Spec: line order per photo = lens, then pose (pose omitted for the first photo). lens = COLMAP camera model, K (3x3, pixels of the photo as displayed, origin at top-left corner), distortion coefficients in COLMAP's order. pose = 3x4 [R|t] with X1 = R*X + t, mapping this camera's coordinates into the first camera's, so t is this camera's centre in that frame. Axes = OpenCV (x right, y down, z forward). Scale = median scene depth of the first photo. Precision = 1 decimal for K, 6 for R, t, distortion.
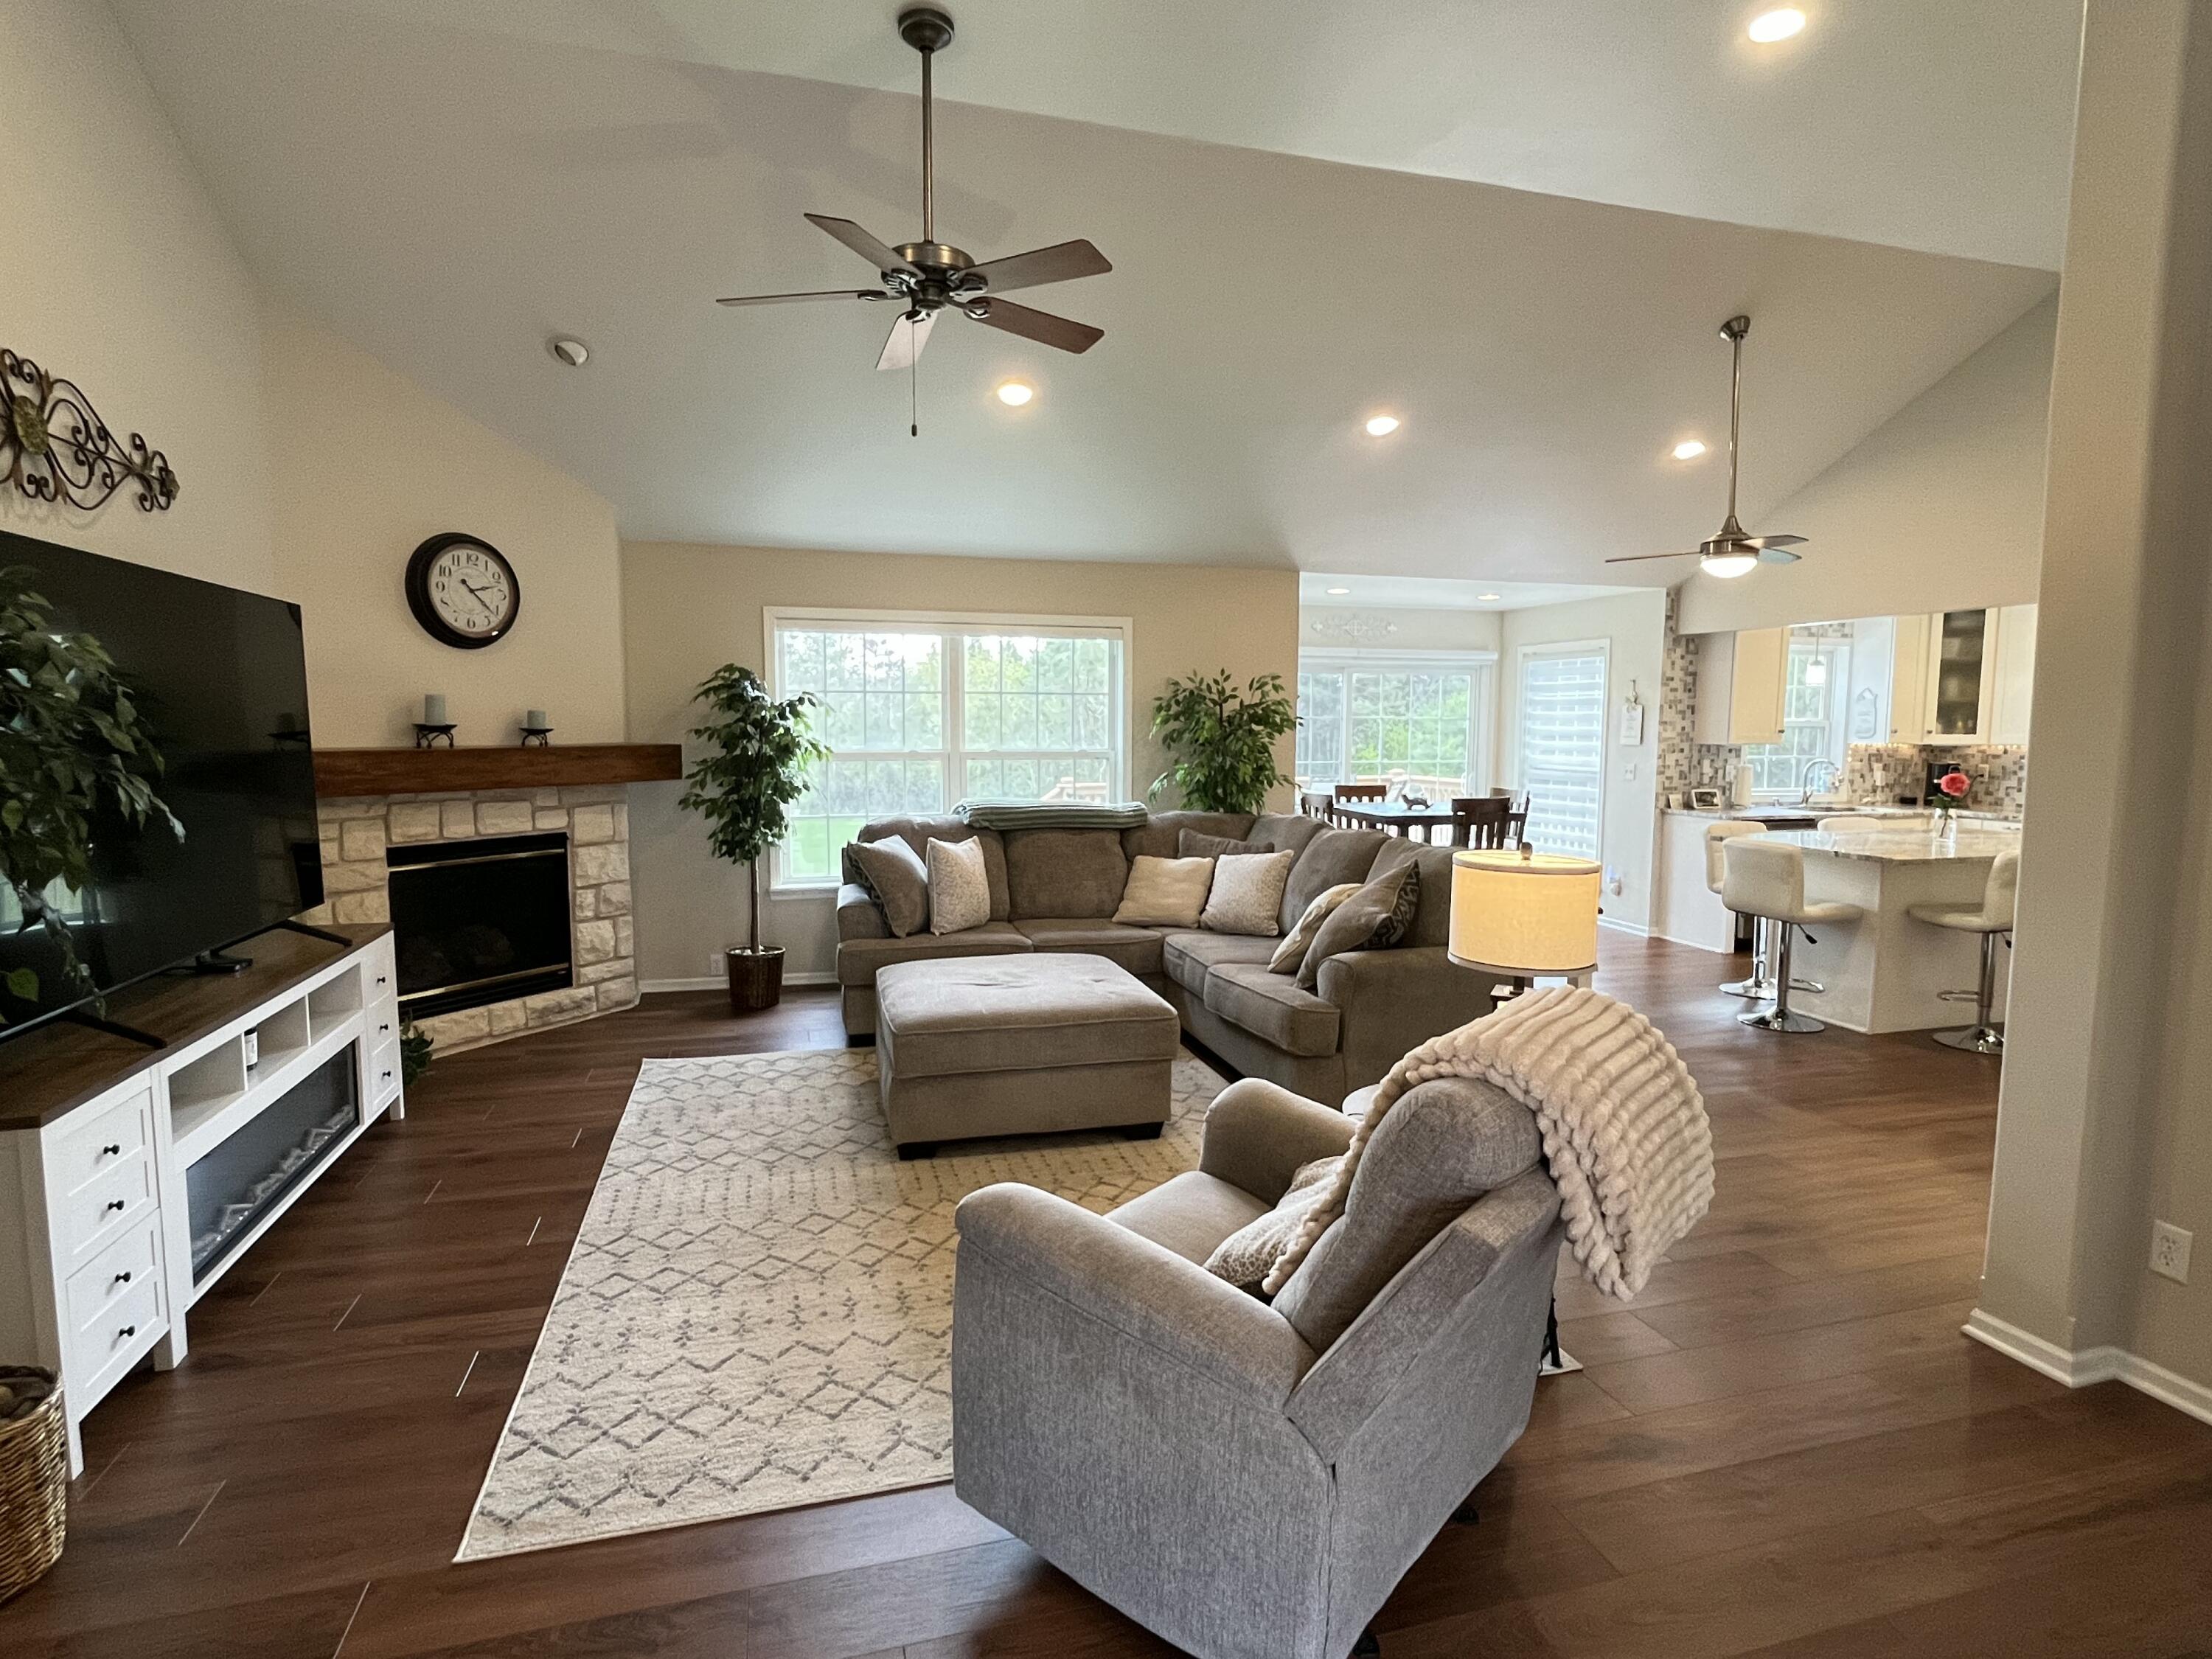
lens RADIAL K [[1117.3, 0, 1100.0], [0, 1117.3, 836.1], [0, 0, 1]] dist [0.003073, 0.000234]
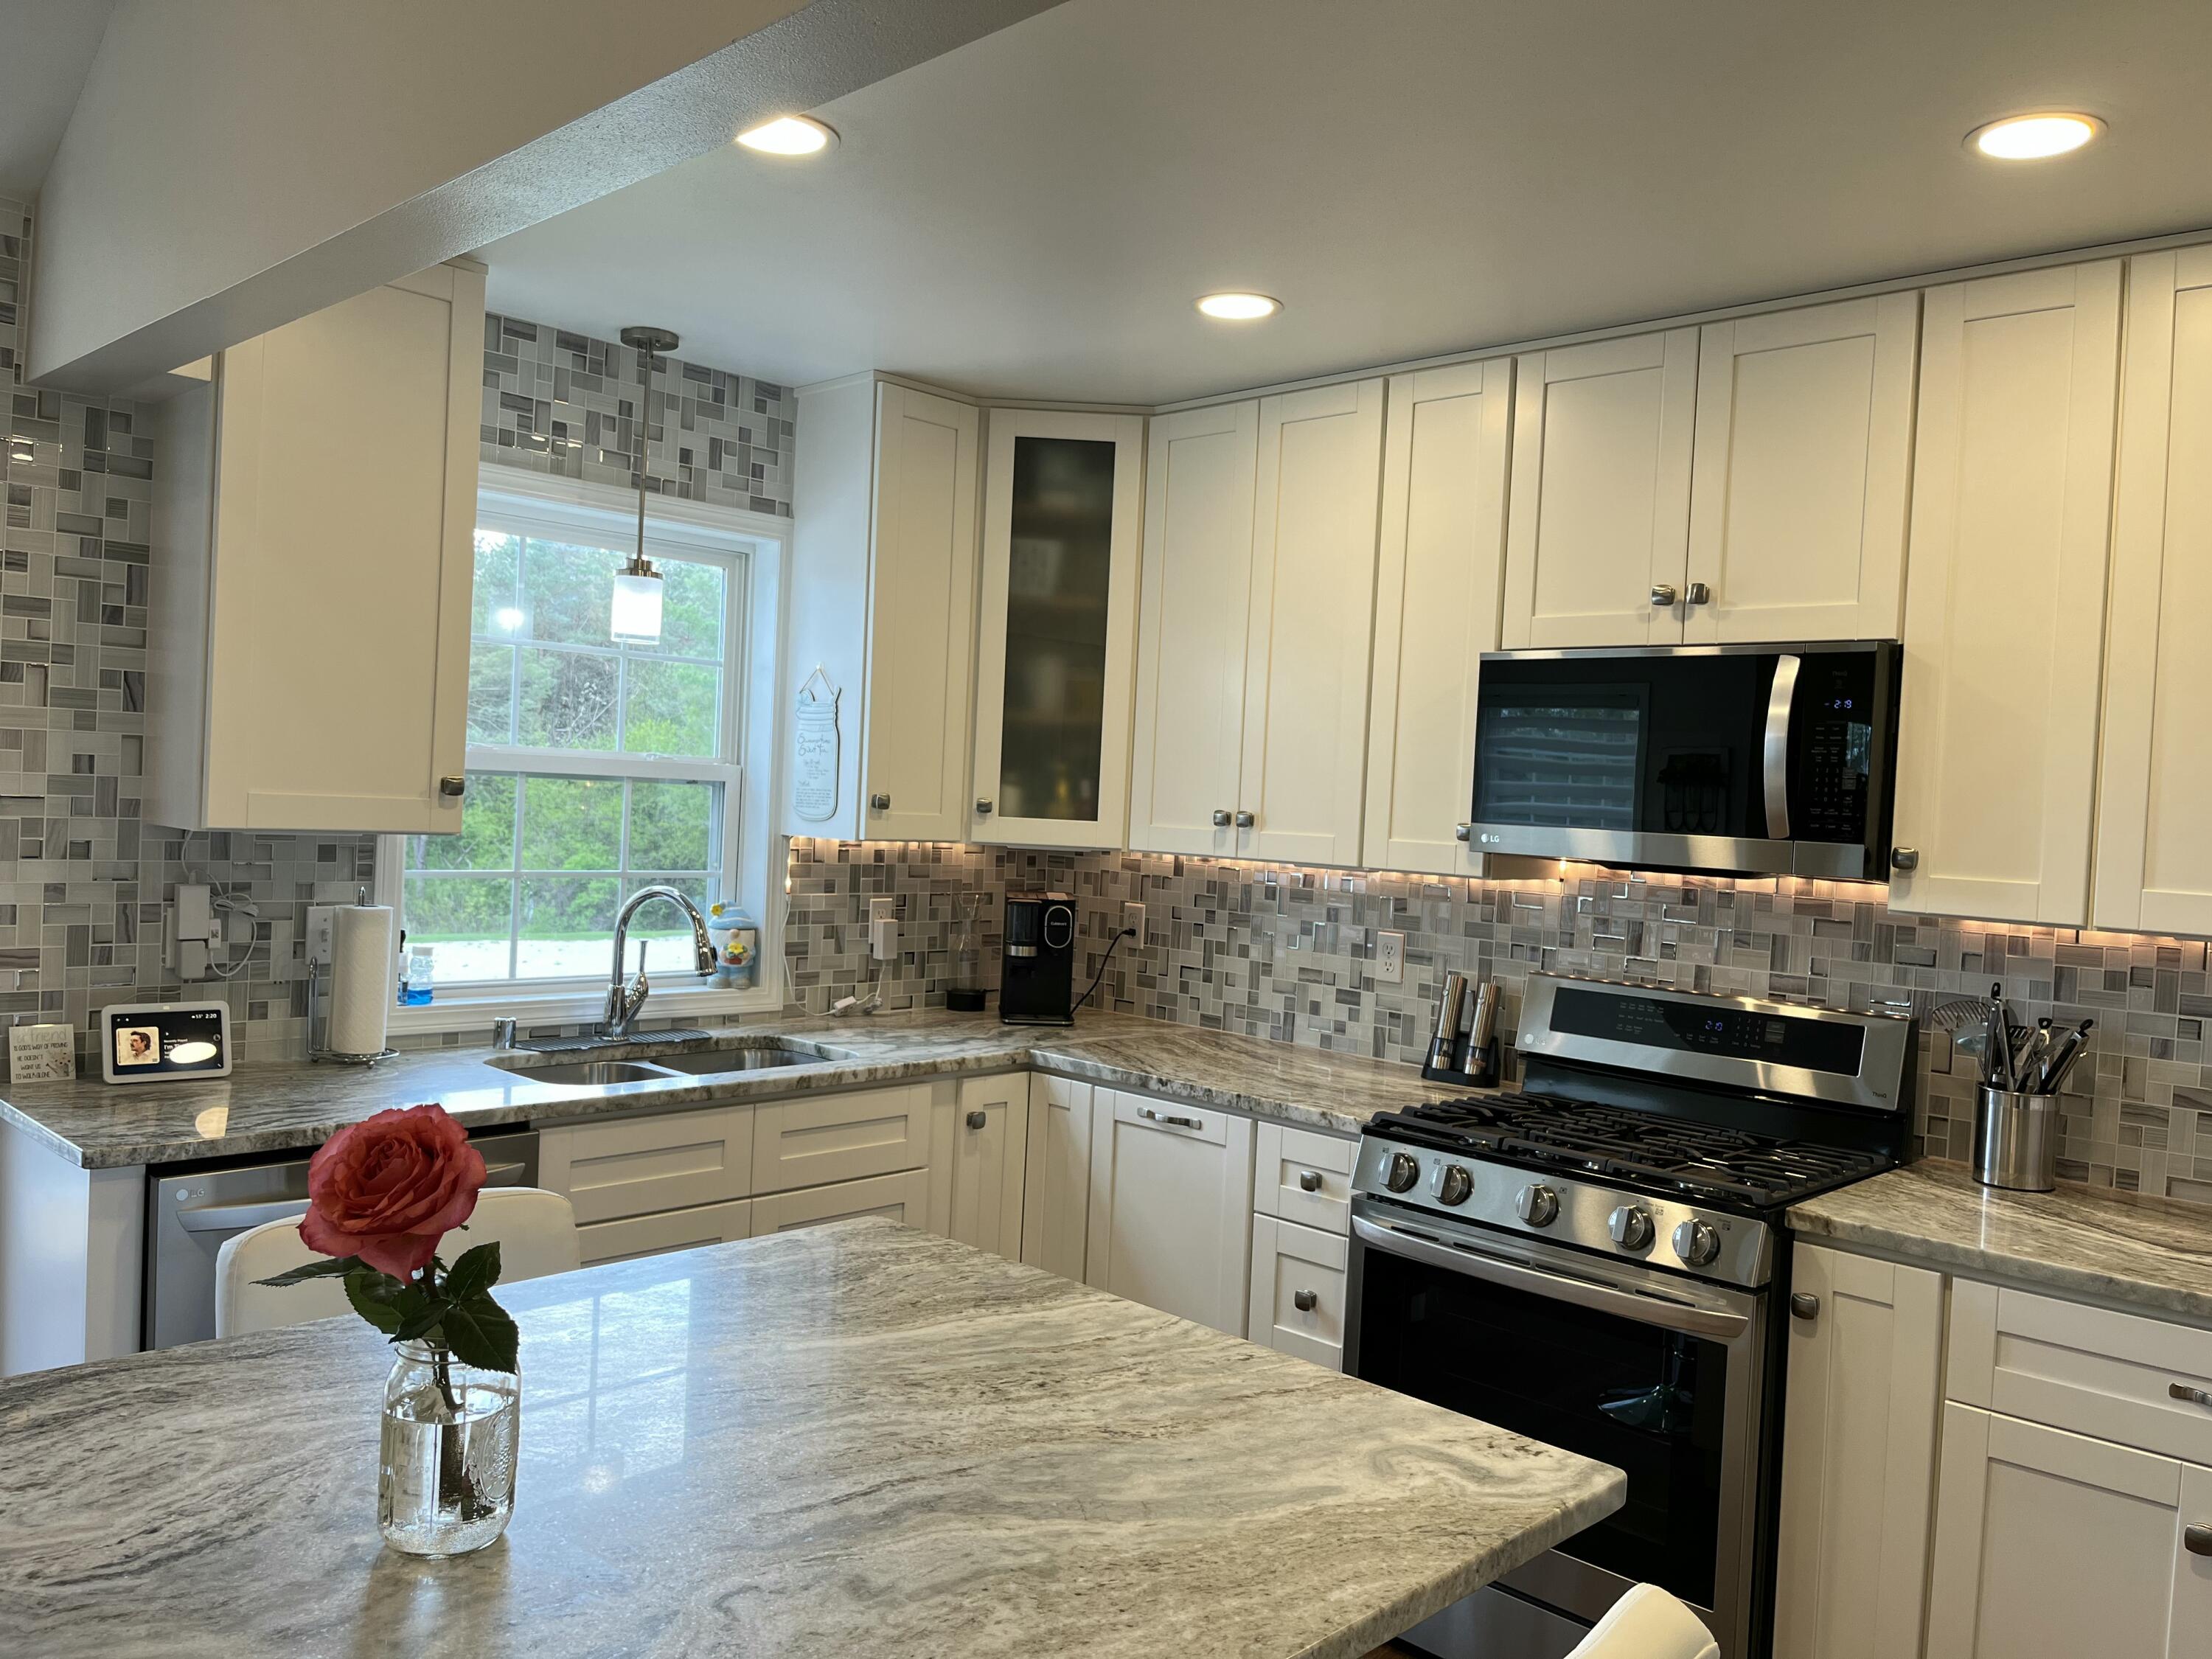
lens RADIAL K [[1682.1, 0, 1104.9], [0, 1682.1, 827.2], [0, 0, 1]] dist [0.001953, 0.000321]
pose [[0.861137, 0.028580, 0.507568, 0.508495], [0.002378, 0.998181, -0.060239, -0.056330], [-0.508367, 0.053081, 0.859503, 0.537782]]
